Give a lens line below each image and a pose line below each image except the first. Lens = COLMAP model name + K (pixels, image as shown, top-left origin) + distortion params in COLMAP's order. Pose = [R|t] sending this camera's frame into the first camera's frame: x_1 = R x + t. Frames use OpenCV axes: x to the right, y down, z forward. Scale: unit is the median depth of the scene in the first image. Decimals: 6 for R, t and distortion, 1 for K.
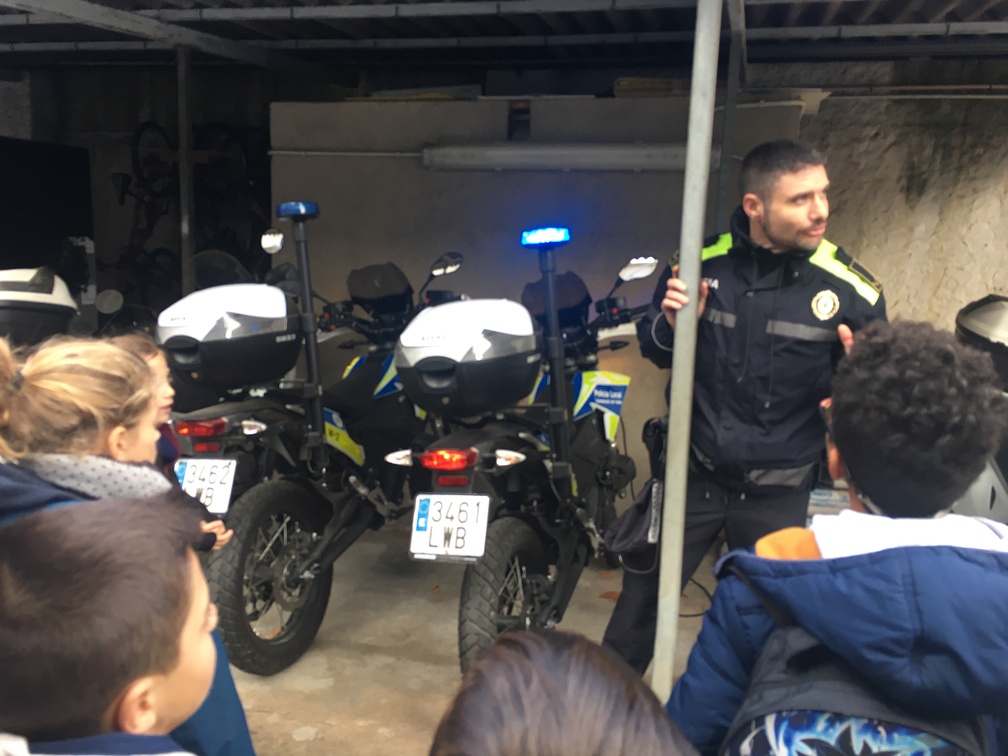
lens RADIAL K [[853.6, 0, 505.9], [0, 853.6, 377.7], [0, 0, 1]] dist [0.114510, -0.156313]
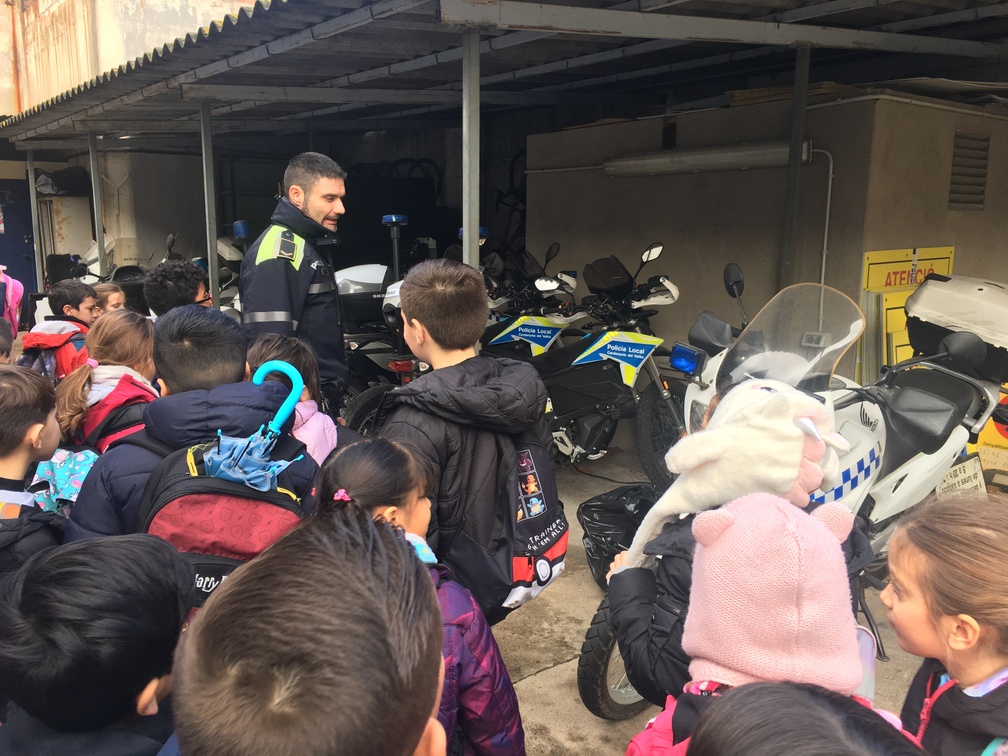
lens RADIAL K [[853.6, 0, 505.9], [0, 853.6, 377.7], [0, 0, 1]] dist [0.114510, -0.156313]
pose [[0.799817, 0.076746, -0.595317, 0.591256], [-0.071482, 0.996913, 0.032481, 0.026172], [0.595972, 0.016575, 0.802834, -0.122927]]
